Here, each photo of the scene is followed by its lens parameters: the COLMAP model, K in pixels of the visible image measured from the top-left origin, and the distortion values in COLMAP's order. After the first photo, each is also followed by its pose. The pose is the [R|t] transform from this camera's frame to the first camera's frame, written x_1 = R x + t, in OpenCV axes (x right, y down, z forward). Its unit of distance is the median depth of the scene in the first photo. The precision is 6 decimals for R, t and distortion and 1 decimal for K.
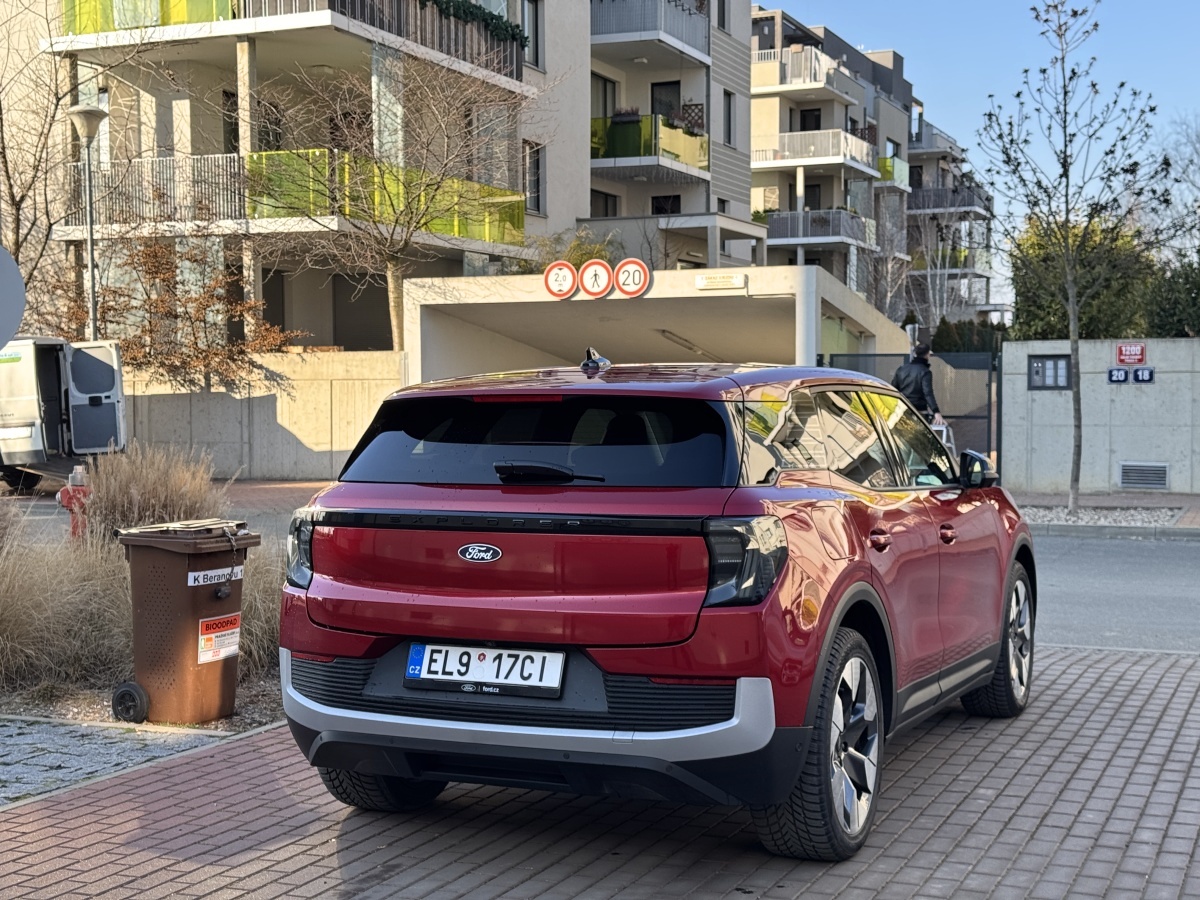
lens RADIAL K [[1680.0, 0, 600.5], [0, 1680.0, 444.3], [0, 0, 1]] dist [0.063461, 0.000000]
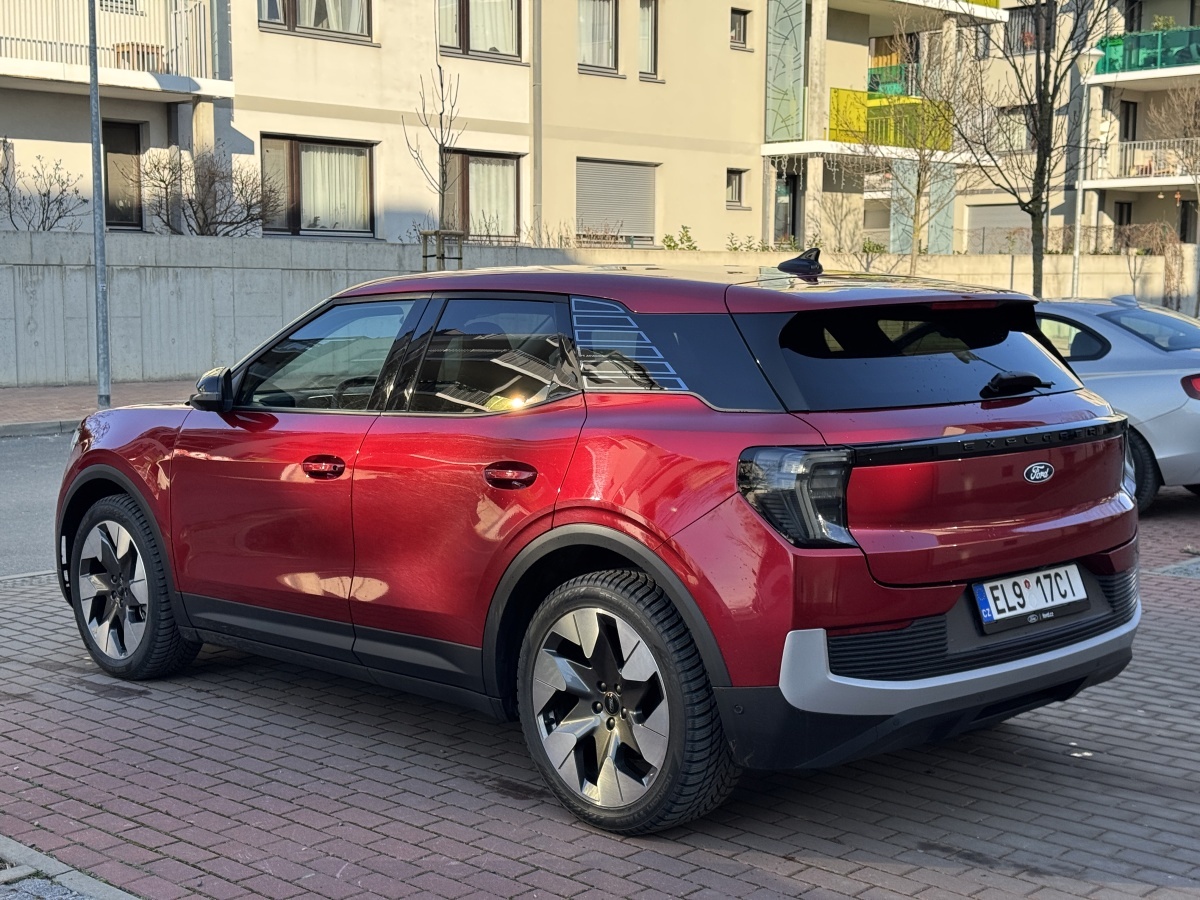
lens RADIAL K [[1680.0, 0, 600.4], [0, 1680.0, 453.8], [0, 0, 1]] dist [0.063461, 0.000000]
pose [[0.366819, -0.087884, 0.926132, -1.012756], [0.023612, 0.996087, 0.085170, -0.030450], [-0.929993, -0.009374, 0.367459, 0.874483]]
